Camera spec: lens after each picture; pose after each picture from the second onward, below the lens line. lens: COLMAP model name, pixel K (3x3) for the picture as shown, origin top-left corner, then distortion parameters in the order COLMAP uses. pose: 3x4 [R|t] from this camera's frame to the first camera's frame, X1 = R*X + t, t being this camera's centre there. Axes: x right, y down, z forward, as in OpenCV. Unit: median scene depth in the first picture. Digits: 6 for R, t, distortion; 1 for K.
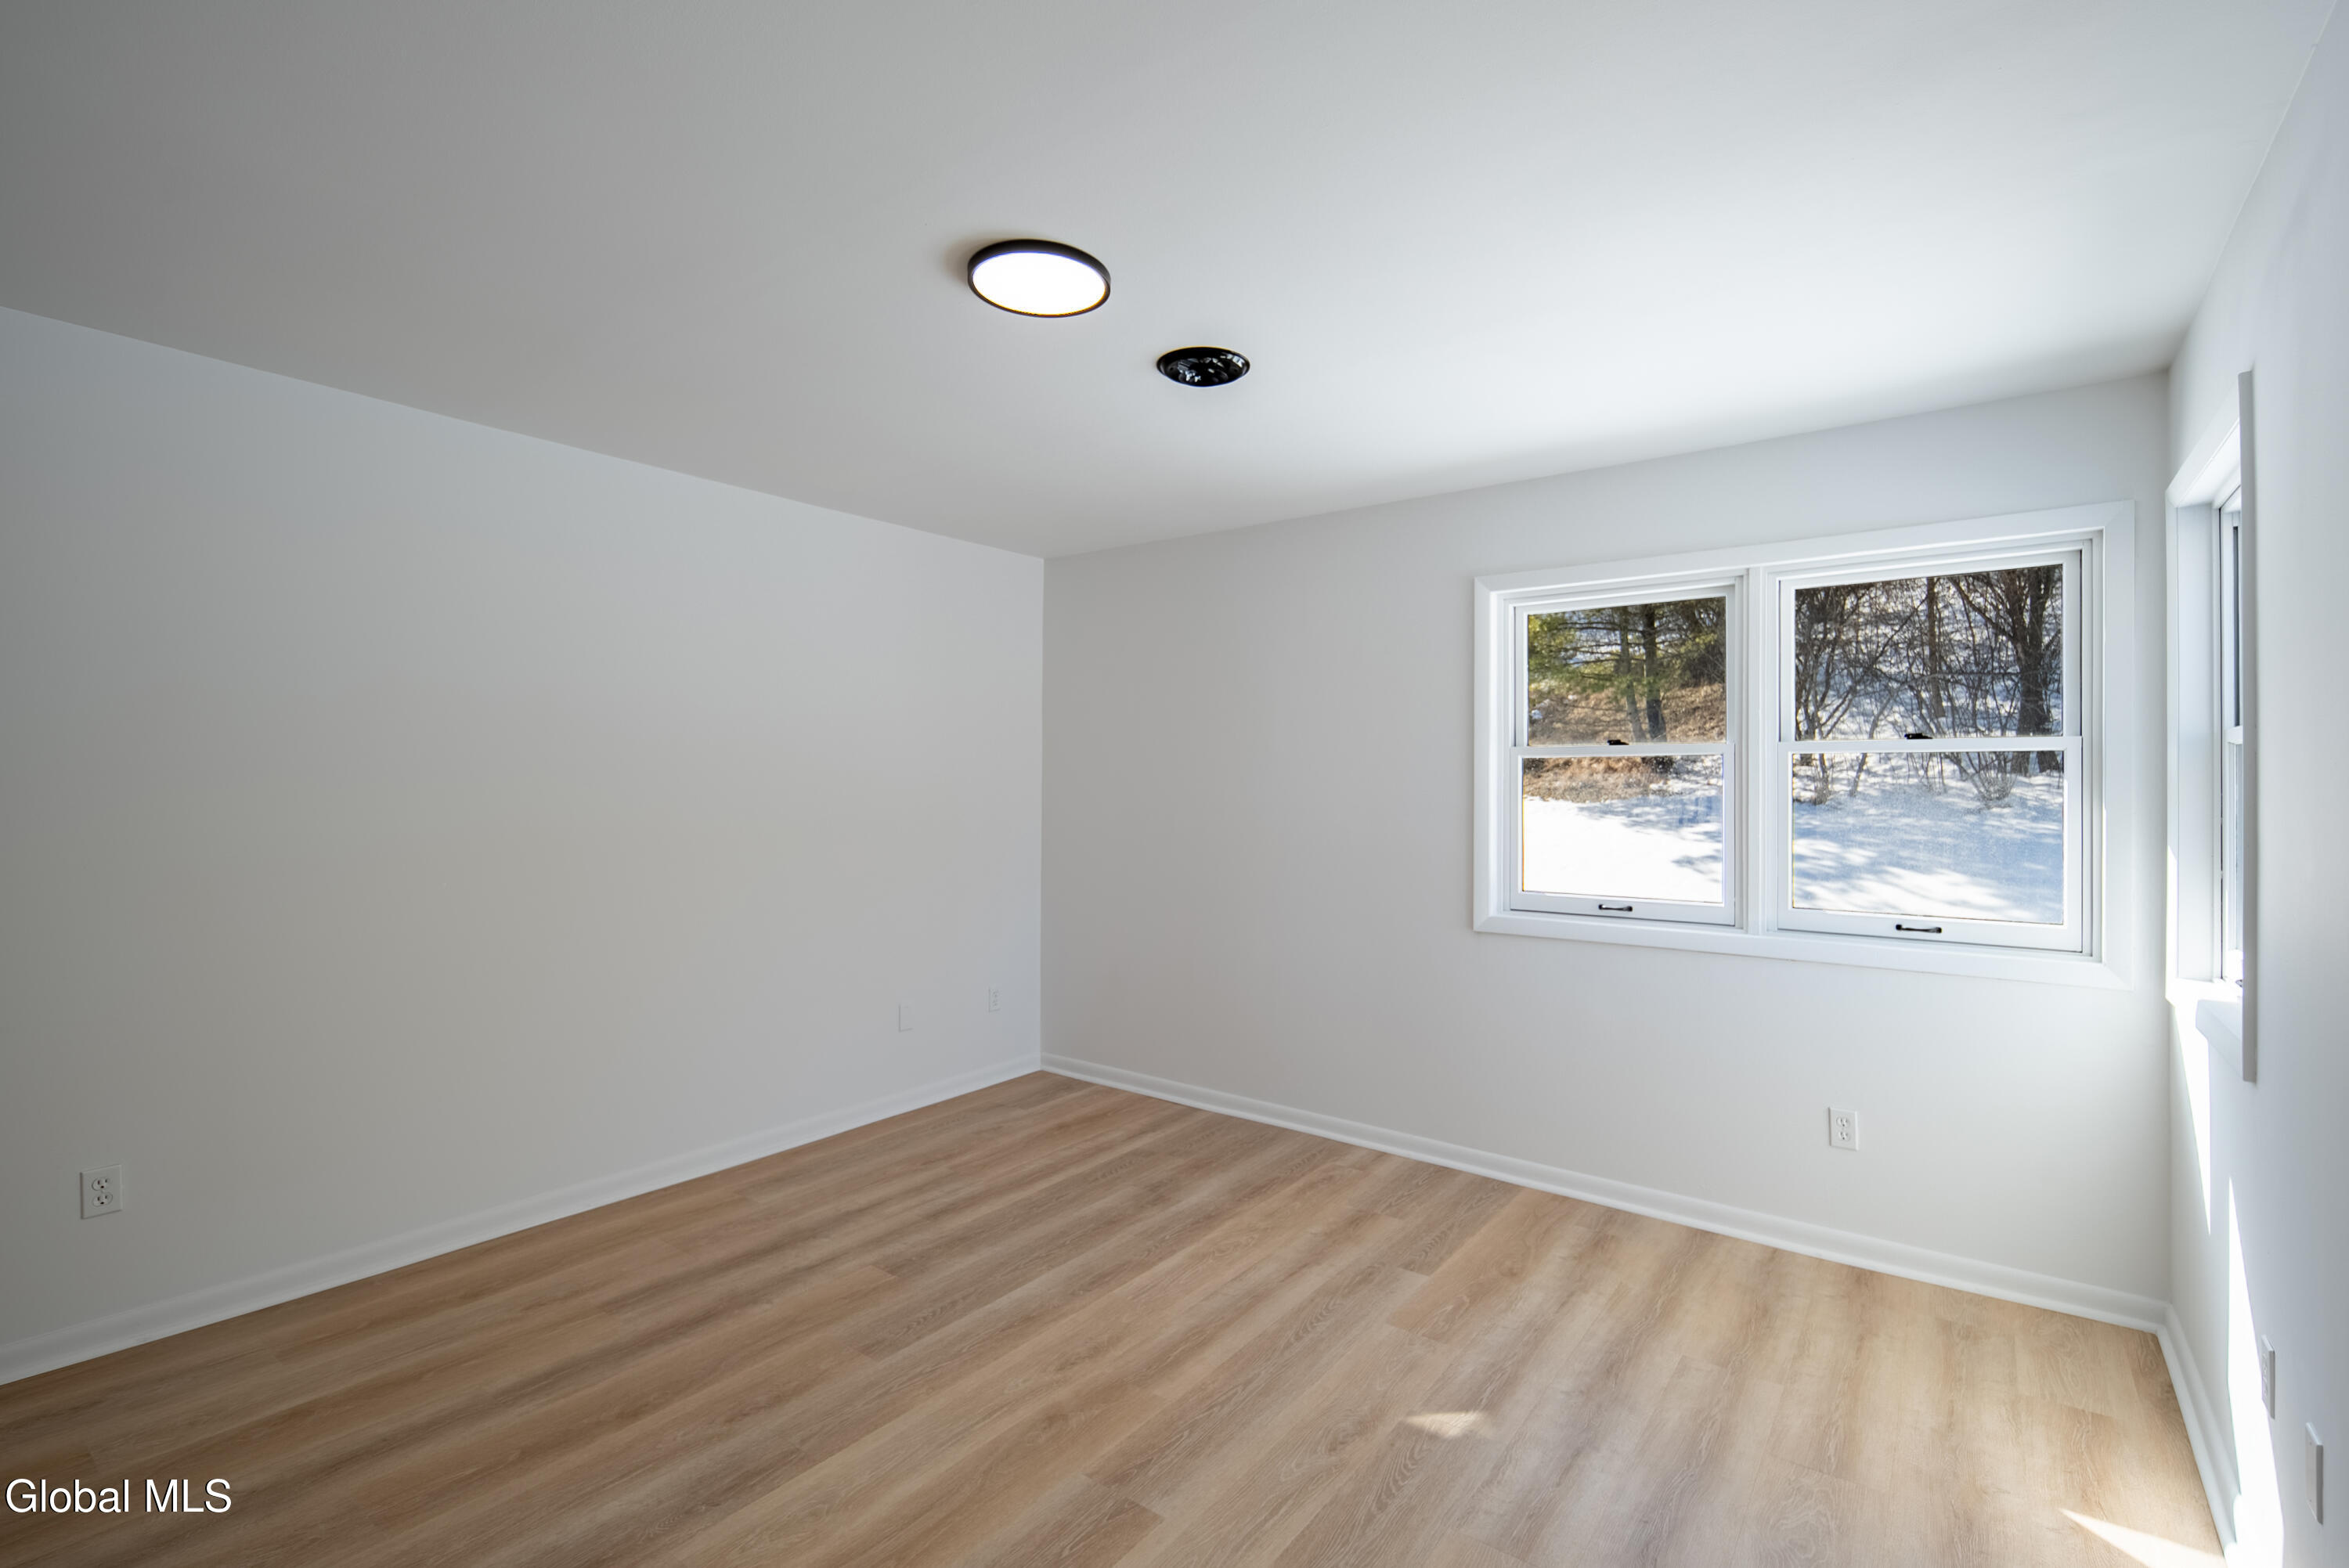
lens RADIAL K [[1059.2, 0, 1172.7], [0, 1059.2, 767.7], [0, 0, 1]] dist [-0.000455, -0.000211]
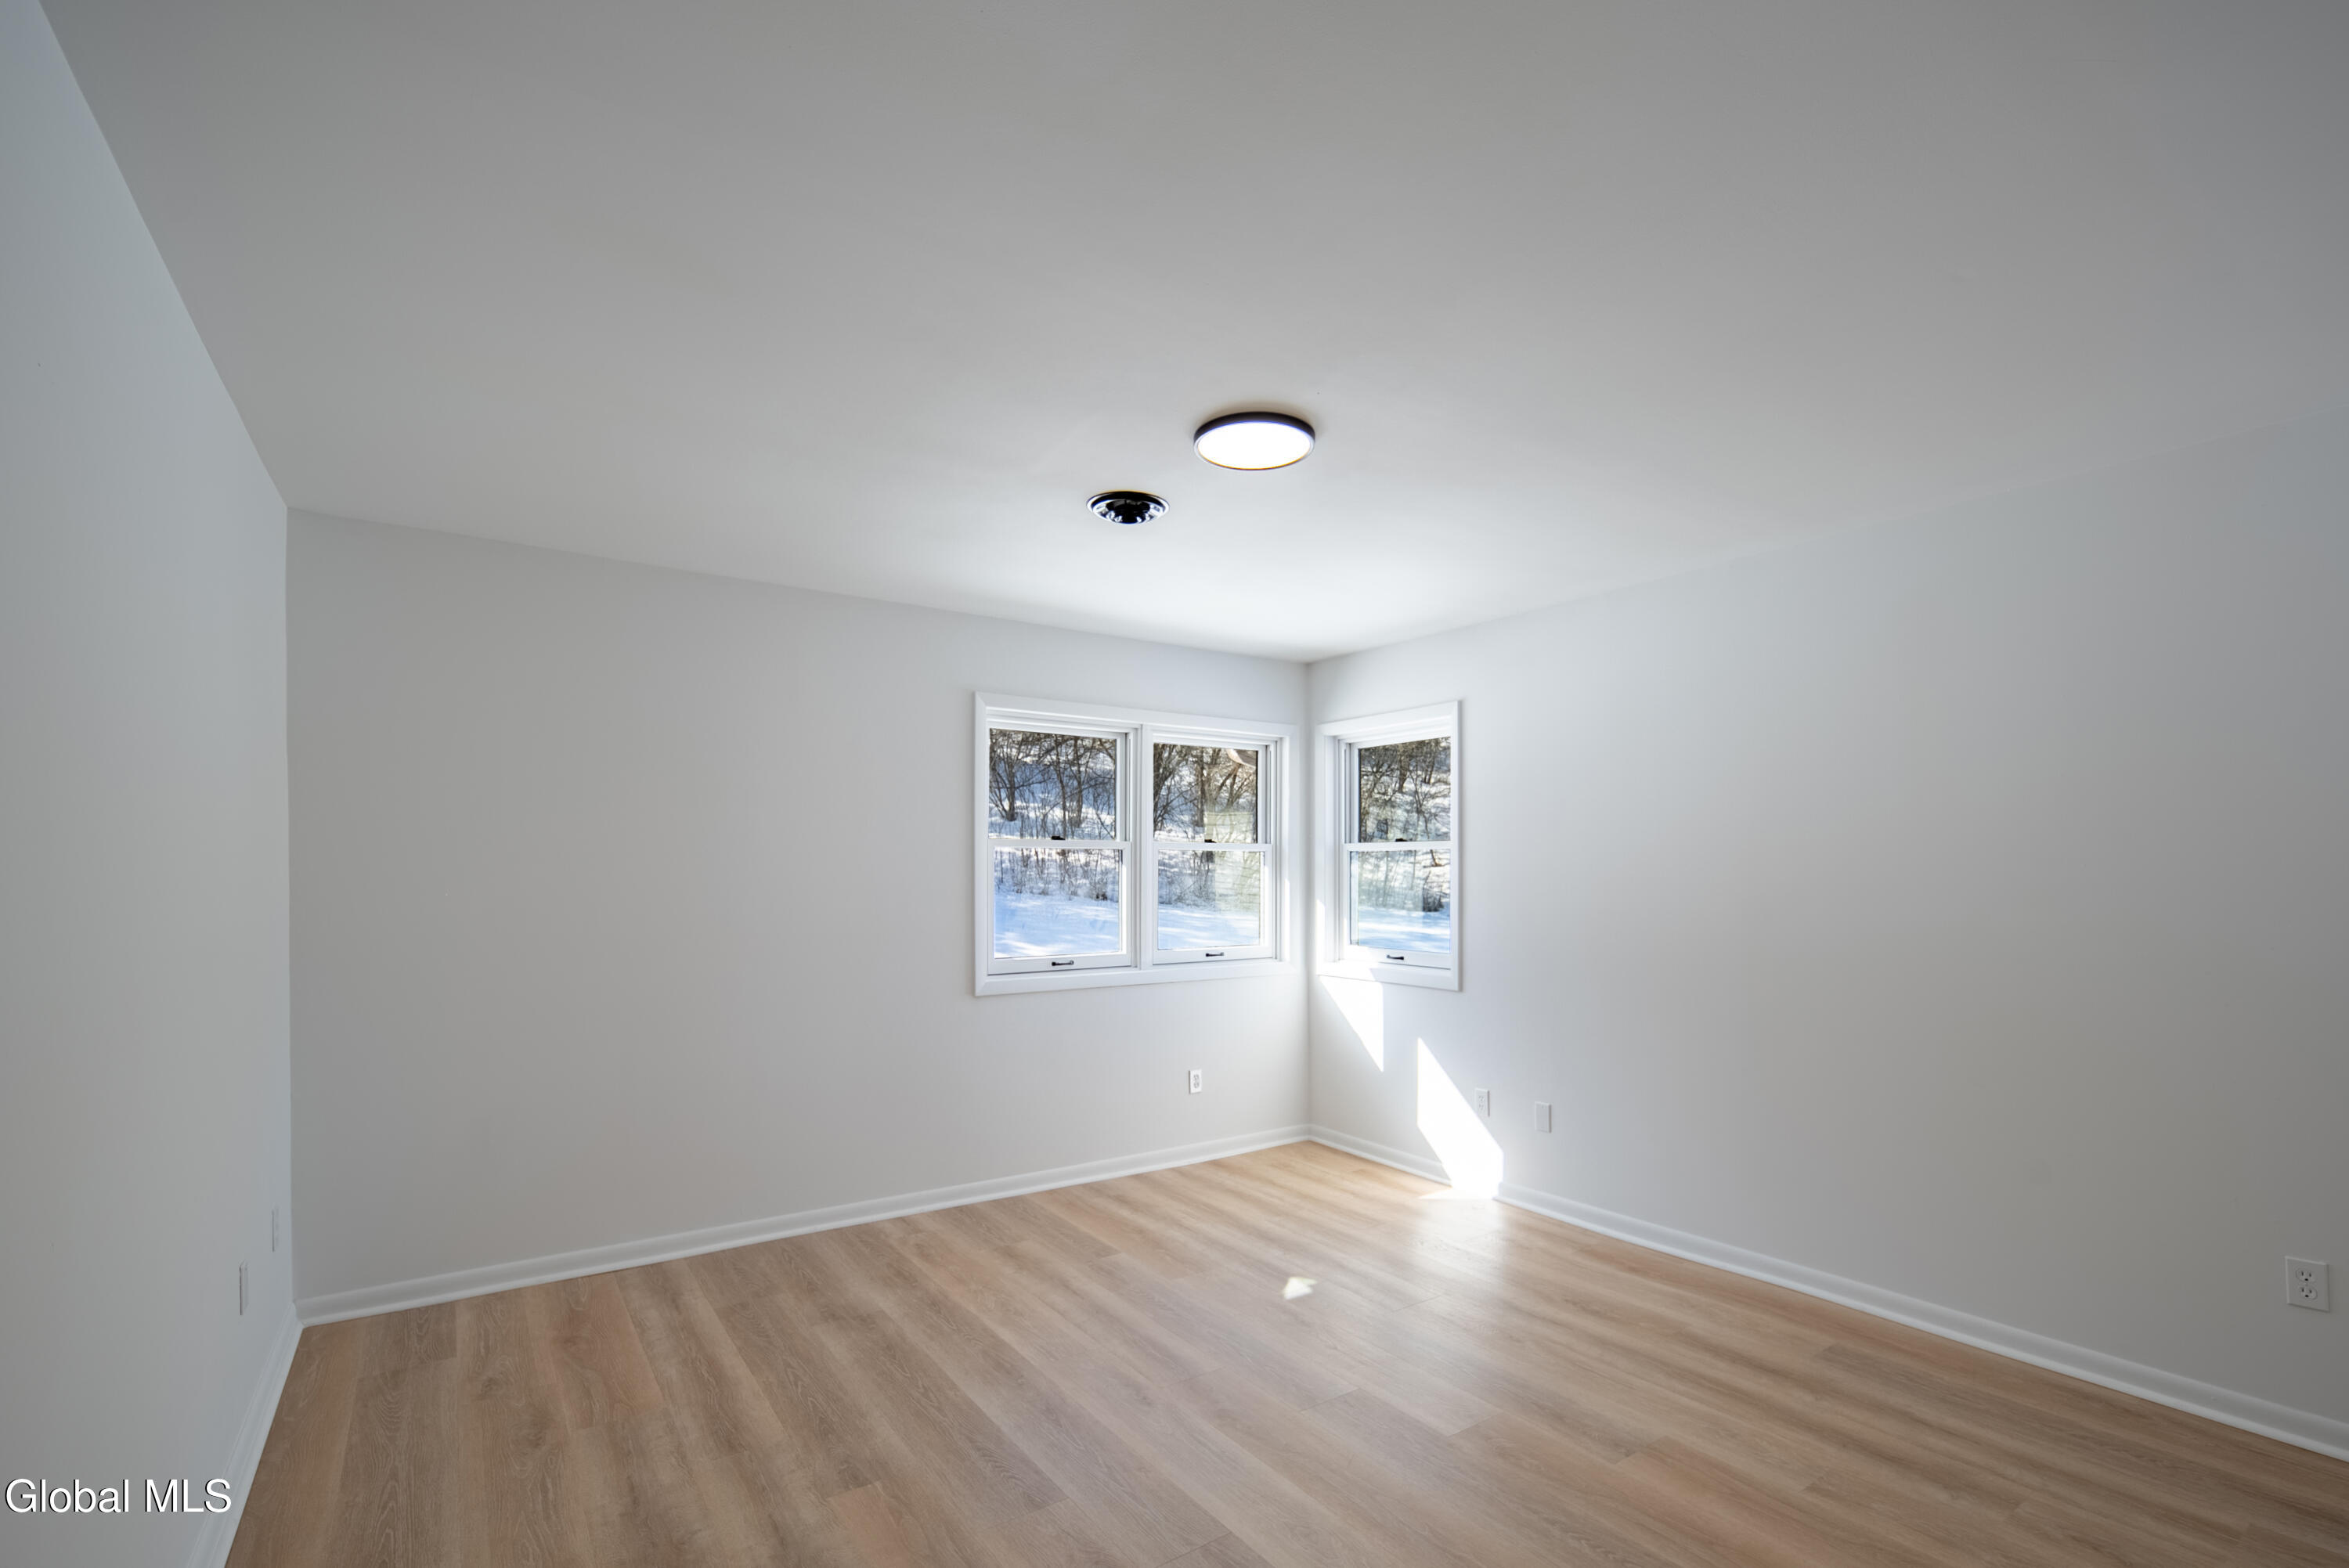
lens RADIAL K [[1059.2, 0, 1200.5], [0, 1059.2, 875.6], [0, 0, 1]] dist [-0.000455, -0.000211]
pose [[0.299955, -0.007356, 0.953925, -0.896982], [-0.014480, 0.999820, 0.012263, 0.003830], [-0.953843, -0.017491, 0.299795, 0.497785]]
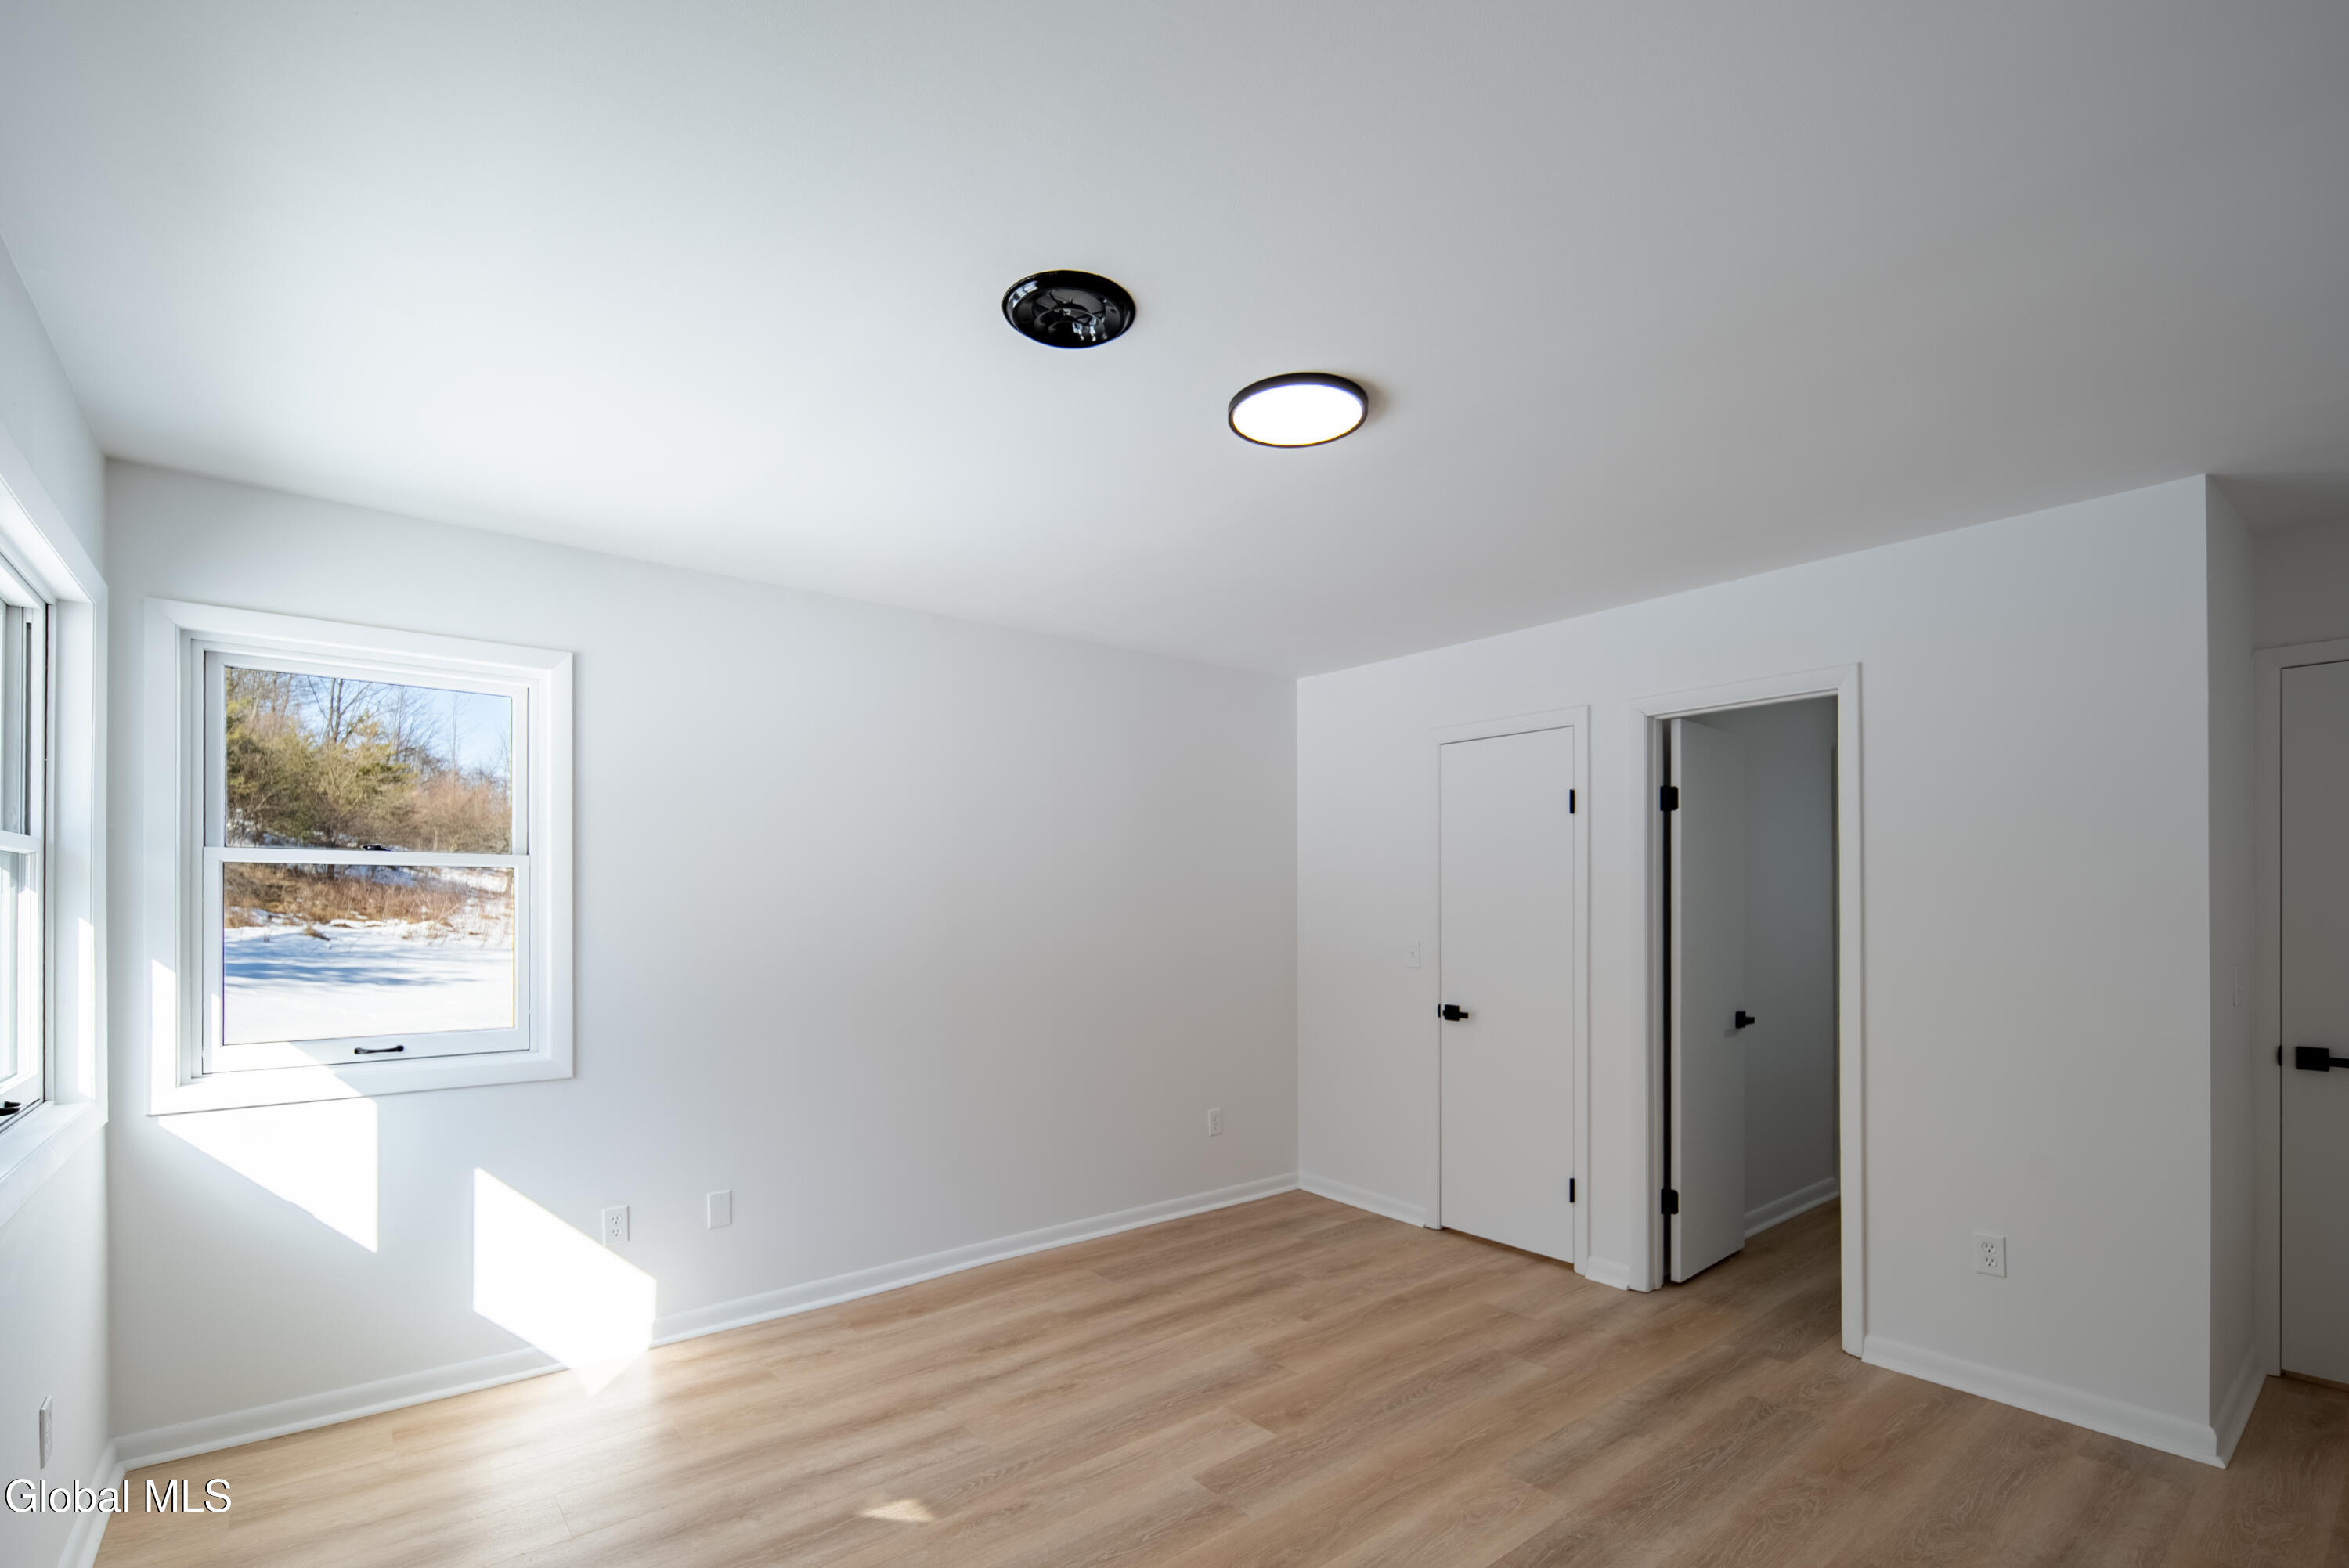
lens RADIAL K [[1059.2, 0, 1152.0], [0, 1059.2, 915.5], [0, 0, 1]] dist [-0.000455, -0.000211]
pose [[-0.970089, -0.010289, 0.242530, -0.168468], [-0.011358, 0.999931, -0.003009, 0.019002], [-0.242483, -0.005674, -0.970139, 1.426952]]
